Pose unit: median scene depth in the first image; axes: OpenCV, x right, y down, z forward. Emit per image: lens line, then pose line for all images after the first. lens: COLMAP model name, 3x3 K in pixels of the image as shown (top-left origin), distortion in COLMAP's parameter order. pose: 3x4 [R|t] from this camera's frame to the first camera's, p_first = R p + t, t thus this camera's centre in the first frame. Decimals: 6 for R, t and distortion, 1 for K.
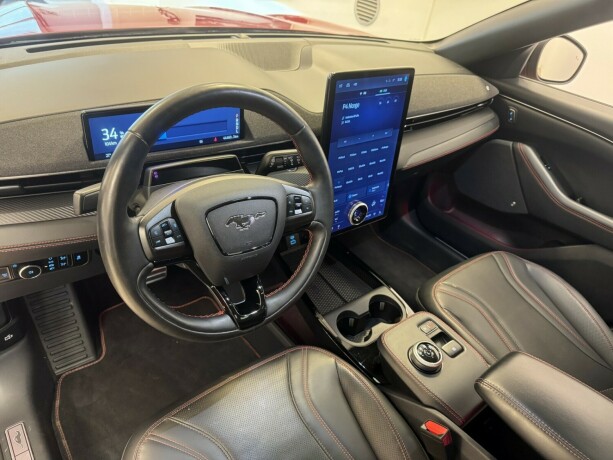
lens RADIAL K [[432.5, 0, 306.5], [0, 432.5, 230.0], [0, 0, 1]] dist [0.083703, -0.106412]
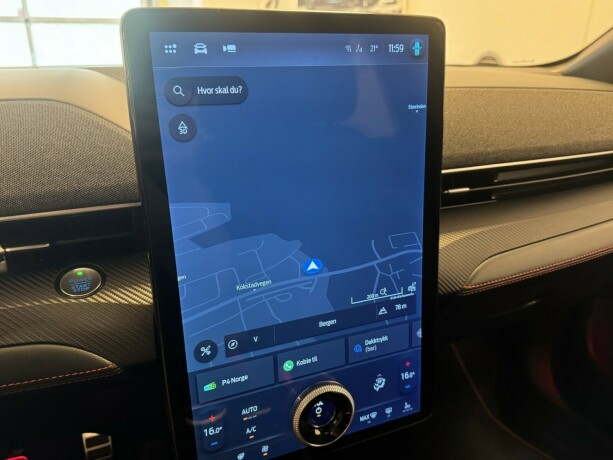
lens RADIAL K [[492.3, 0, 306.5], [0, 492.3, 230.0], [0, 0, 1]] dist [0.001634, -0.010297]
pose [[0.954616, -0.036839, -0.295554, 0.244490], [-0.042202, 0.965579, -0.256662, -0.083951], [0.294836, 0.257486, 0.920203, 0.604937]]
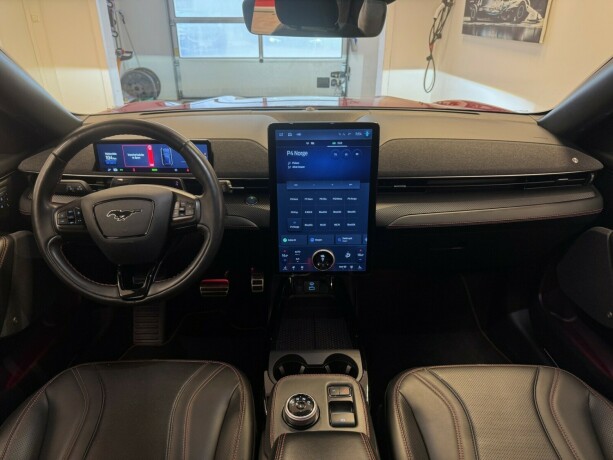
lens RADIAL K [[432.5, 0, 306.5], [0, 432.5, 230.0], [0, 0, 1]] dist [0.083703, -0.106412]
pose [[0.782221, 0.127078, -0.609902, 0.737646], [-0.254496, 0.958746, -0.126638, 0.036429], [0.568649, 0.254276, 0.782293, 0.167164]]
